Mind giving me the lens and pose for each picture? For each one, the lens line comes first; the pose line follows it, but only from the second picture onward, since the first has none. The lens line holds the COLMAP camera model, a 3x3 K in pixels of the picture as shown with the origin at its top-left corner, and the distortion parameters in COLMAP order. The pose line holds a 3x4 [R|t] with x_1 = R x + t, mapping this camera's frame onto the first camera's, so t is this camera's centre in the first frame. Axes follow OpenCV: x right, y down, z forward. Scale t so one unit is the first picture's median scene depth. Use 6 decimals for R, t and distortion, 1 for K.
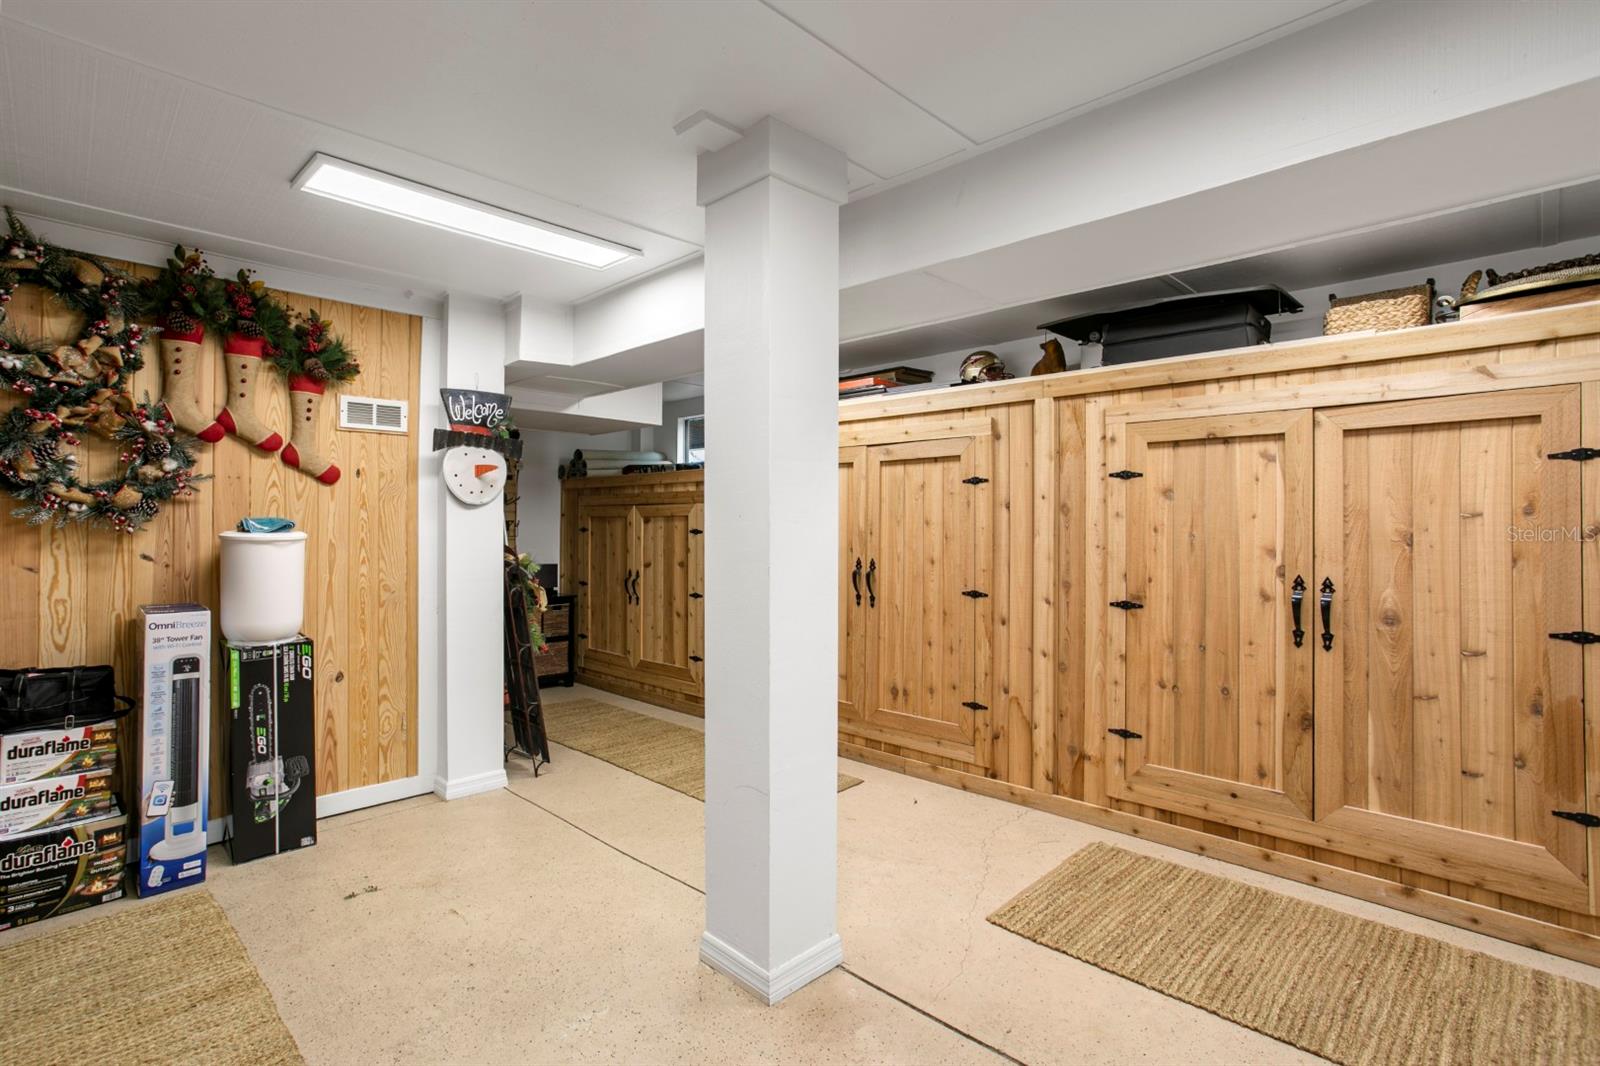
lens RADIAL K [[771.8, 0, 745.7], [0, 771.8, 513.2], [0, 0, 1]] dist [-0.003922, 0.001188]
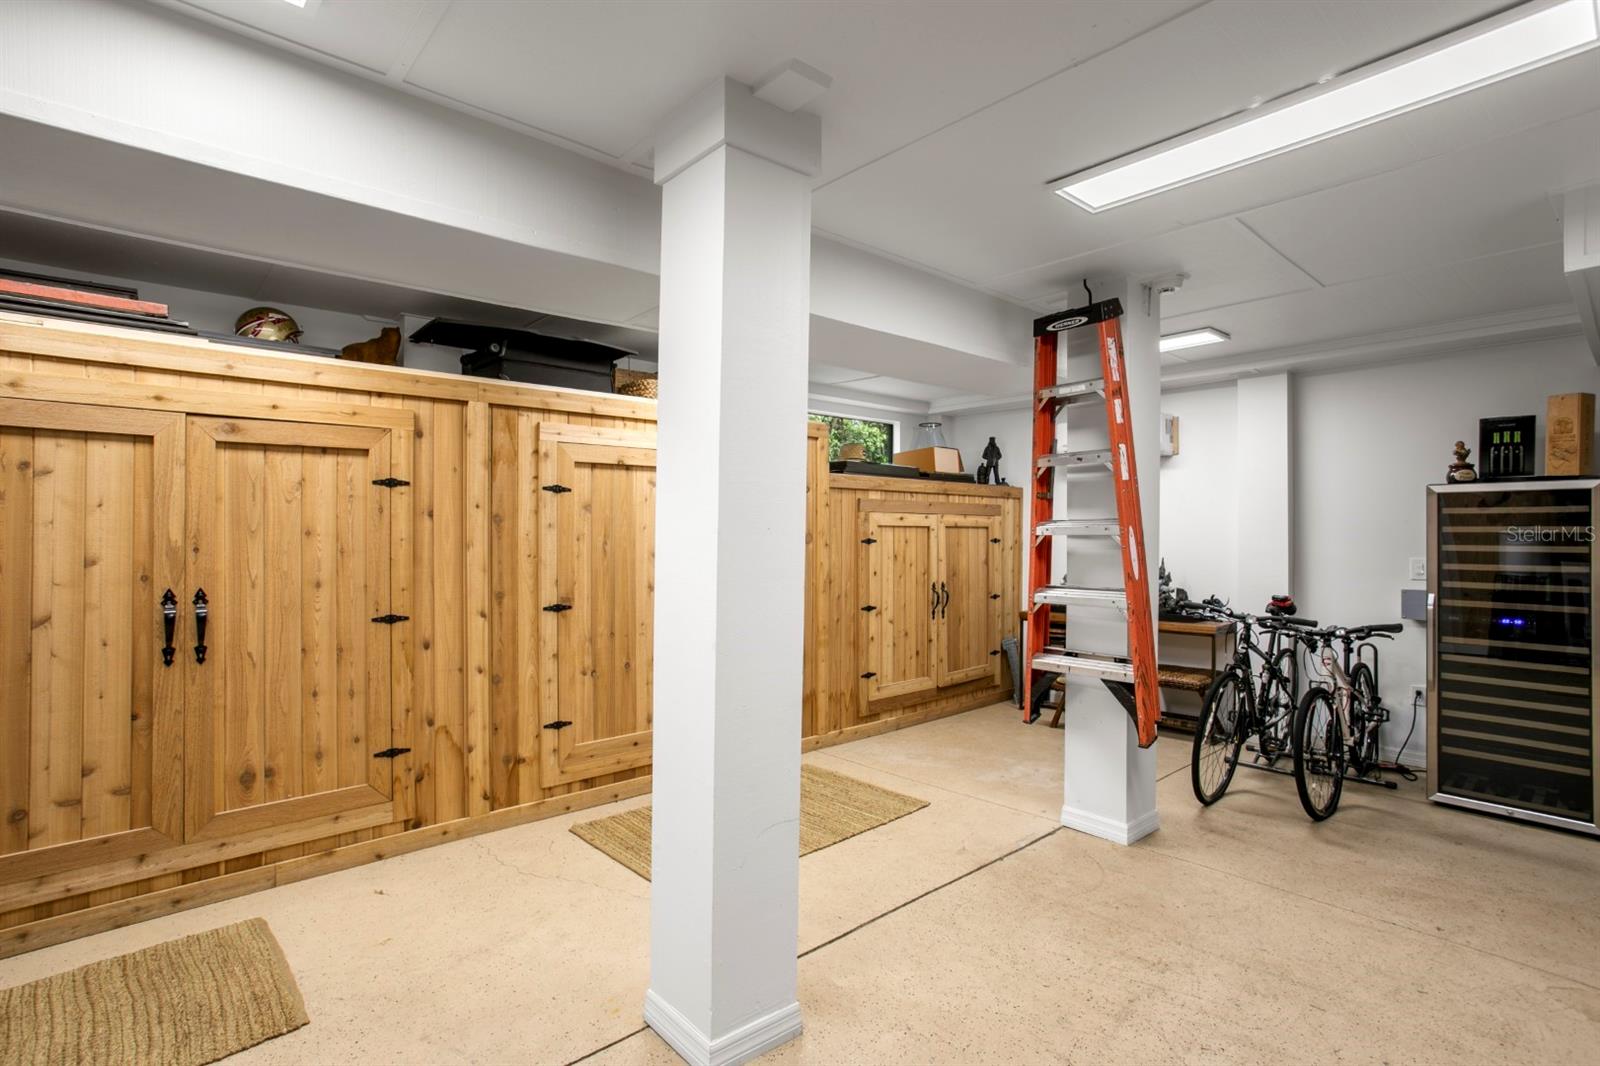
lens RADIAL K [[771.8, 0, 796.8], [0, 771.8, 536.8], [0, 0, 1]] dist [-0.003922, 0.001188]
pose [[0.078851, -0.006588, 0.996865, -0.536604], [-0.009776, 0.999925, 0.007381, 0.006259], [-0.996838, -0.010327, 0.078781, 0.538749]]
